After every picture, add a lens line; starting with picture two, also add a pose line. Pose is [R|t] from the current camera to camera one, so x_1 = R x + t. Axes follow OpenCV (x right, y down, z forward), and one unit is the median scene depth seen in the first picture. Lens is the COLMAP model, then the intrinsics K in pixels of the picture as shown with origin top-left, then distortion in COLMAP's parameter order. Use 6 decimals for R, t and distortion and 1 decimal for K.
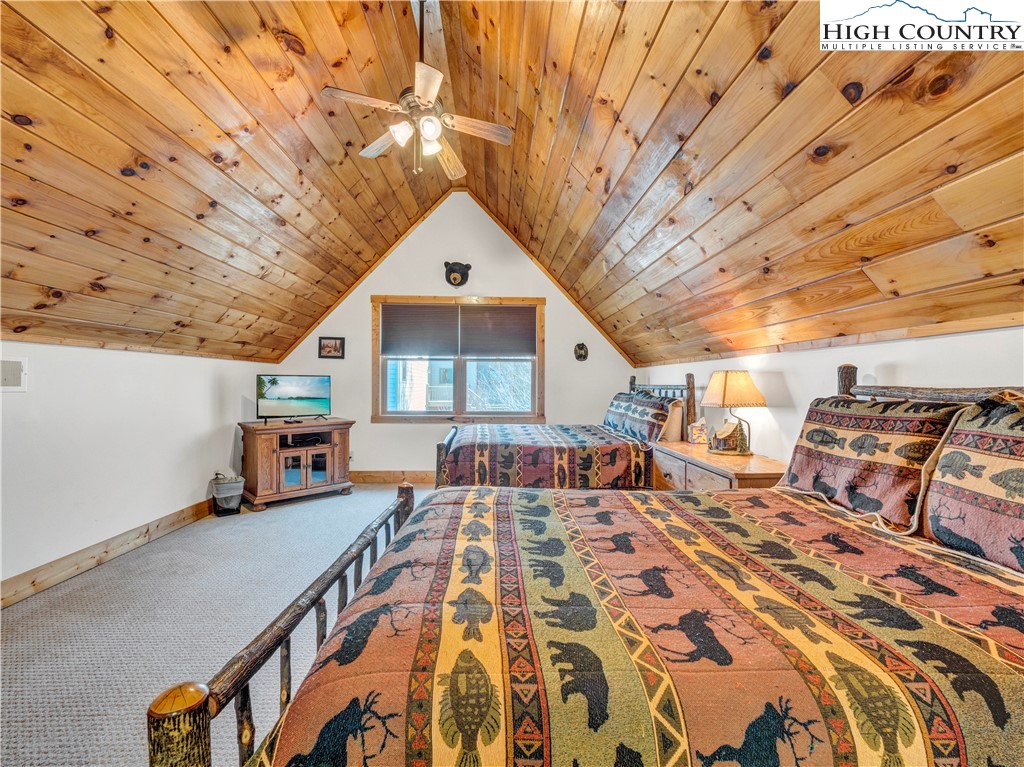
lens RADIAL K [[436.1, 0, 510.2], [0, 436.1, 384.1], [0, 0, 1]] dist [0.002085, -0.000005]
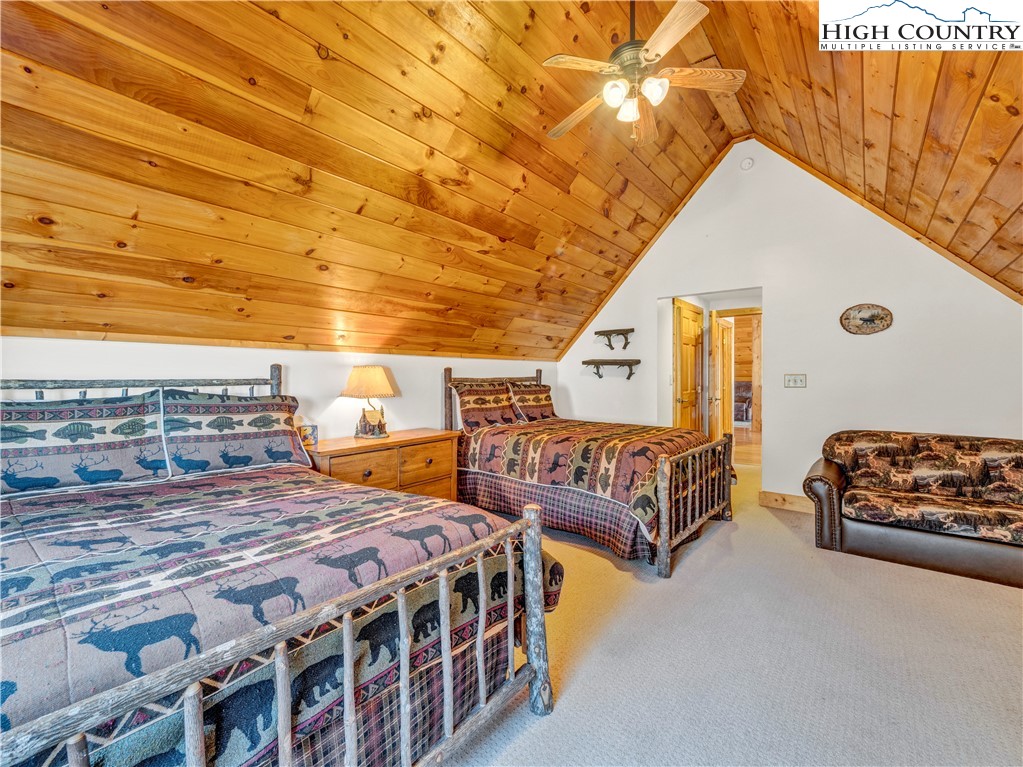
lens RADIAL K [[435.7, 0, 510.9], [0, 435.7, 383.0], [0, 0, 1]] dist [0.002085, -0.000005]
pose [[-0.756060, -0.006694, 0.654468, -0.614935], [0.000011, 0.999948, 0.010241, -0.011278], [-0.654502, 0.007750, -0.756020, 1.503678]]
